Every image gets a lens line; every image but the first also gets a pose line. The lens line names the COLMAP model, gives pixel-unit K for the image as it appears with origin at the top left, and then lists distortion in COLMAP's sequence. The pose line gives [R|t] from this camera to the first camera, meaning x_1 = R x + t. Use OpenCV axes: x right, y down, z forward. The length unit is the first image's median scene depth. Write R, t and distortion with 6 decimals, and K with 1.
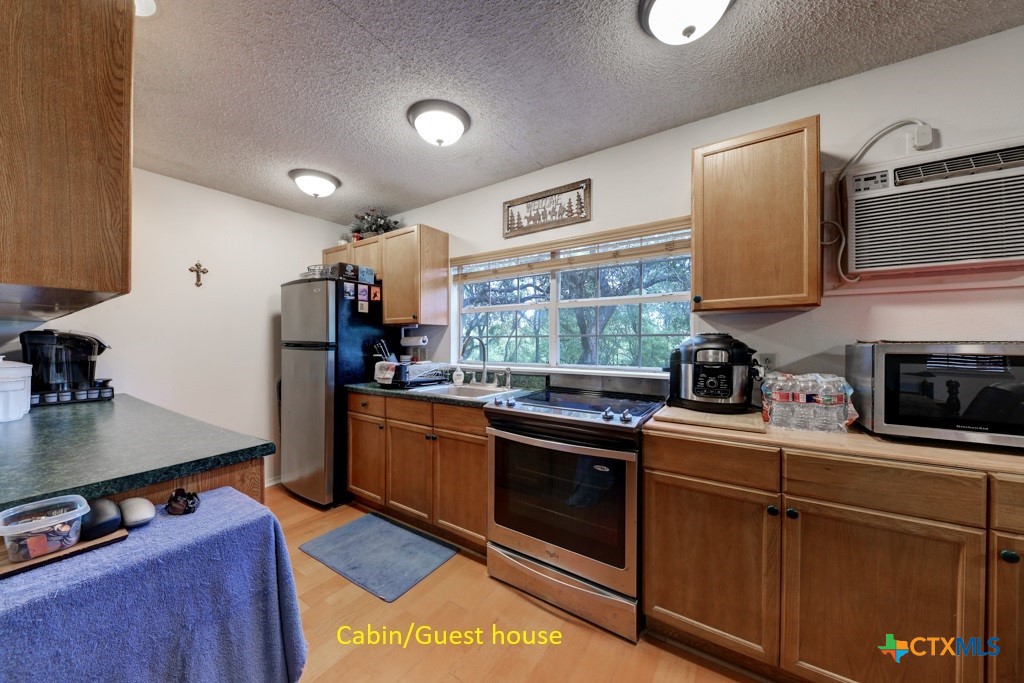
lens RADIAL K [[356.0, 0, 514.8], [0, 356.0, 342.3], [0, 0, 1]] dist [-0.000261, -0.000023]
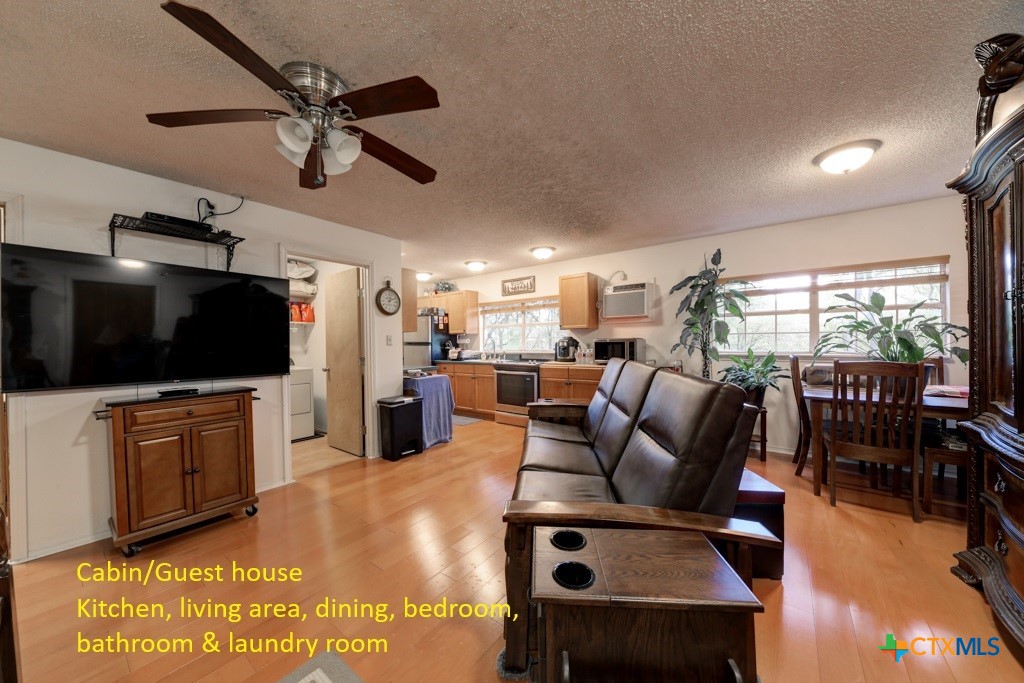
lens RADIAL K [[356.0, 0, 512.8], [0, 356.0, 343.2], [0, 0, 1]] dist [-0.000261, -0.000023]
pose [[0.997783, -0.015270, -0.064776, 0.185964], [0.015574, 0.999870, 0.004199, 0.005758], [0.064703, -0.005198, 0.997891, -1.320774]]
